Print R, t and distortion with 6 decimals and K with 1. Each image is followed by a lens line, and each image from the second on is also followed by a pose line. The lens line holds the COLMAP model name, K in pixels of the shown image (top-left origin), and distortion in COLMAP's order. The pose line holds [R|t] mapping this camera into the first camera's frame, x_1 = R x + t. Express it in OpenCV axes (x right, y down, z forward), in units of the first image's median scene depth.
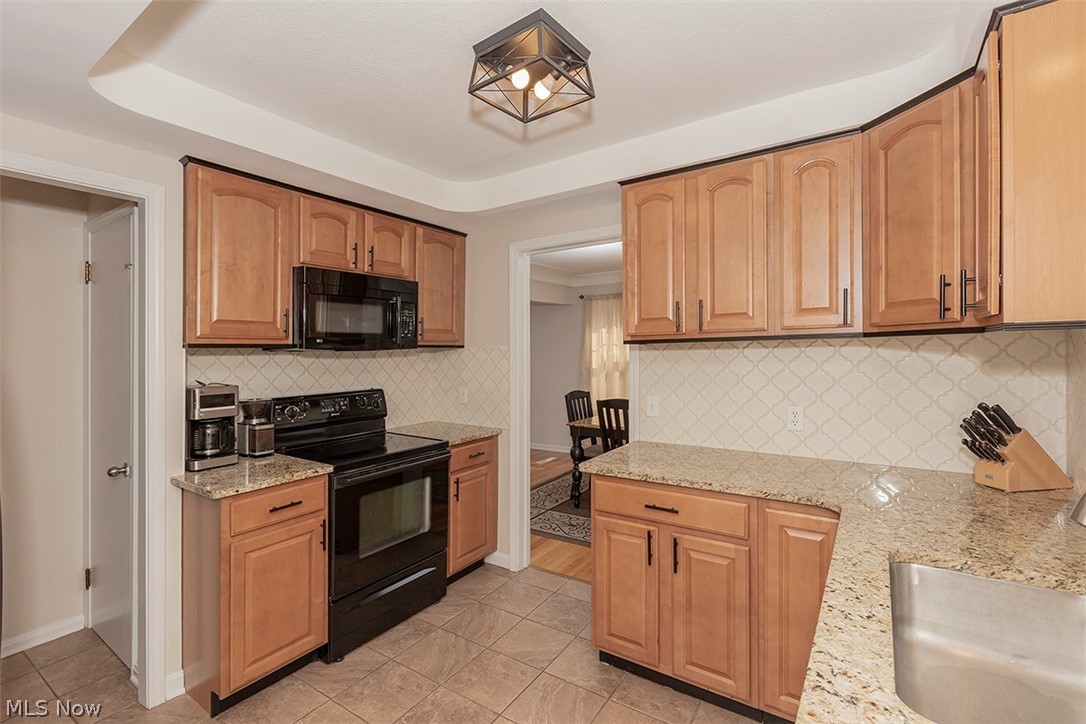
lens RADIAL K [[479.6, 0, 537.9], [0, 479.6, 350.7], [0, 0, 1]] dist [0.000109, 0.000410]
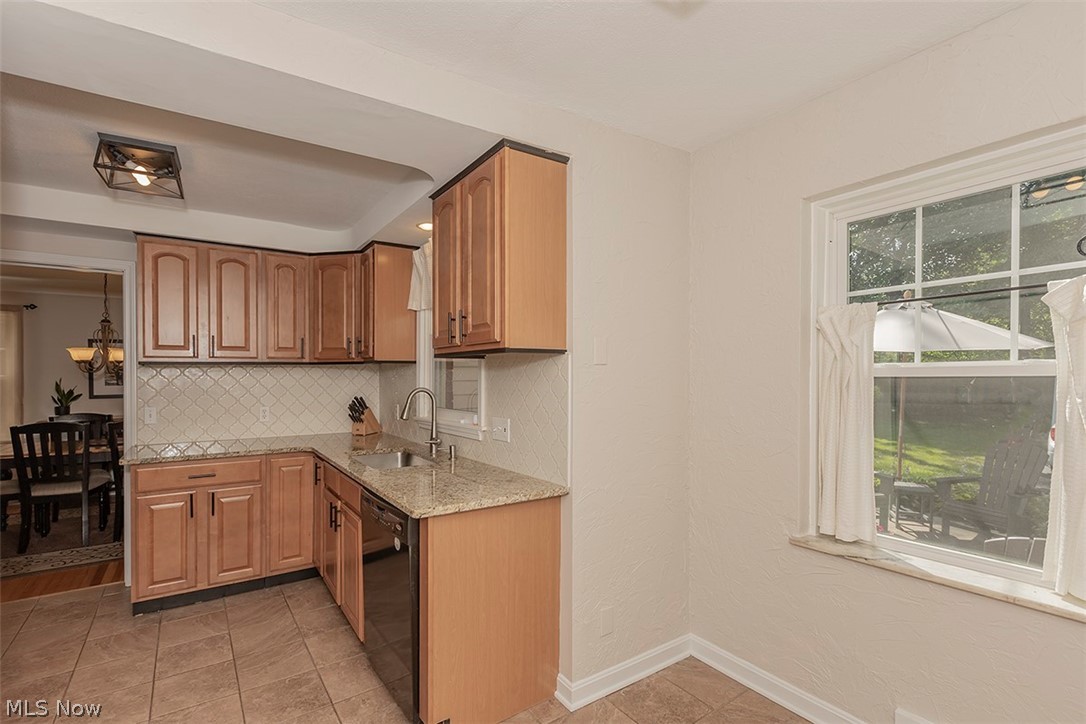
lens RADIAL K [[512.8, 0, 538.3], [0, 512.8, 384.1], [0, 0, 1]] dist [-0.000871, -0.000029]
pose [[0.354921, -0.006245, 0.934876, -0.917793], [0.000681, 0.999979, 0.006421, 0.037697], [-0.934896, -0.001642, 0.354918, -0.576748]]
